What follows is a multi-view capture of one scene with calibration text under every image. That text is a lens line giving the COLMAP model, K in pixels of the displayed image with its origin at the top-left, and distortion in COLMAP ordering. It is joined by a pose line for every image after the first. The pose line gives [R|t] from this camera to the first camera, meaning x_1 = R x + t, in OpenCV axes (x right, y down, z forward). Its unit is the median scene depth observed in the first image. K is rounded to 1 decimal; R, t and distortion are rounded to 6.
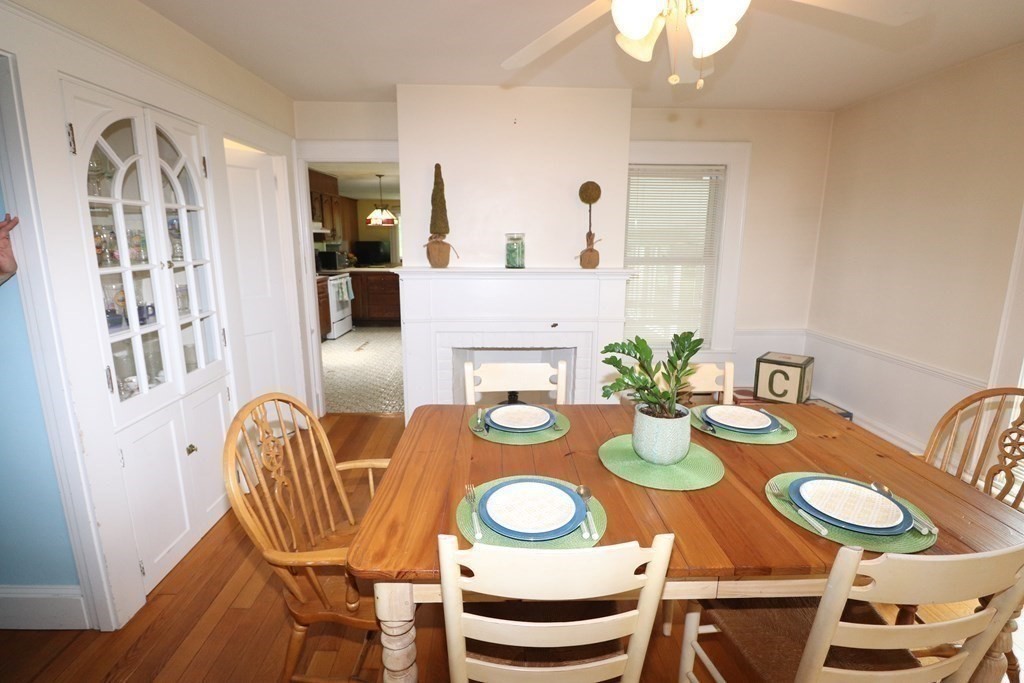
lens RADIAL K [[487.6, 0, 514.6], [0, 487.6, 333.5], [0, 0, 1]] dist [-0.003068, -0.000173]
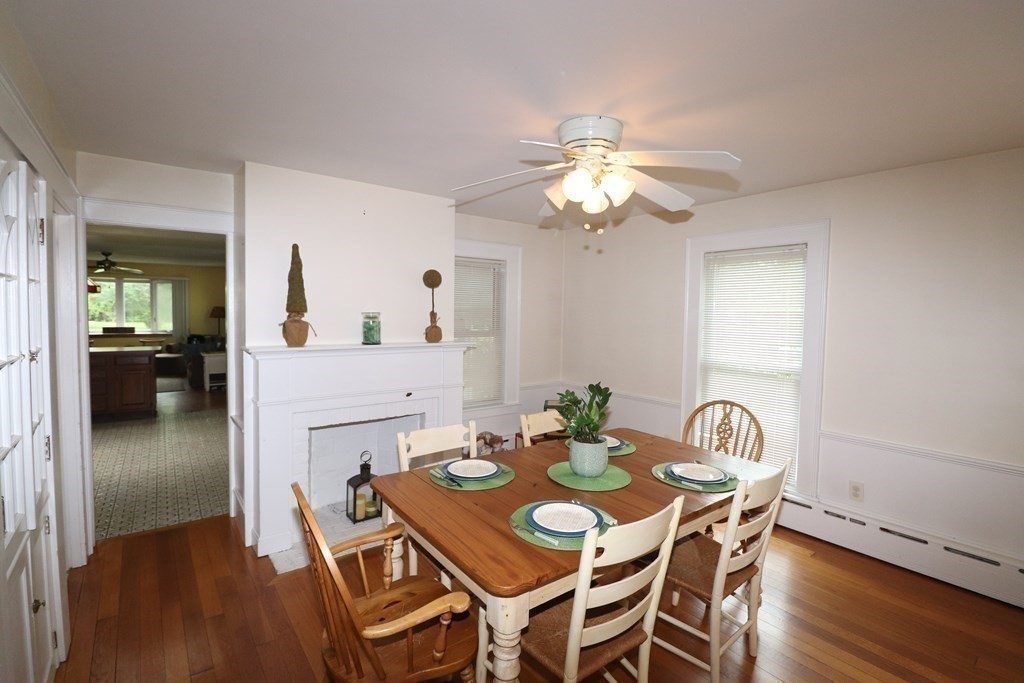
lens RADIAL K [[487.6, 0, 514.6], [0, 487.6, 333.5], [0, 0, 1]] dist [-0.003068, -0.000173]
pose [[0.811660, -0.019791, 0.583795, -0.372378], [0.101253, 0.989064, -0.107244, -0.011254], [-0.575288, 0.146156, 0.804787, -0.044503]]
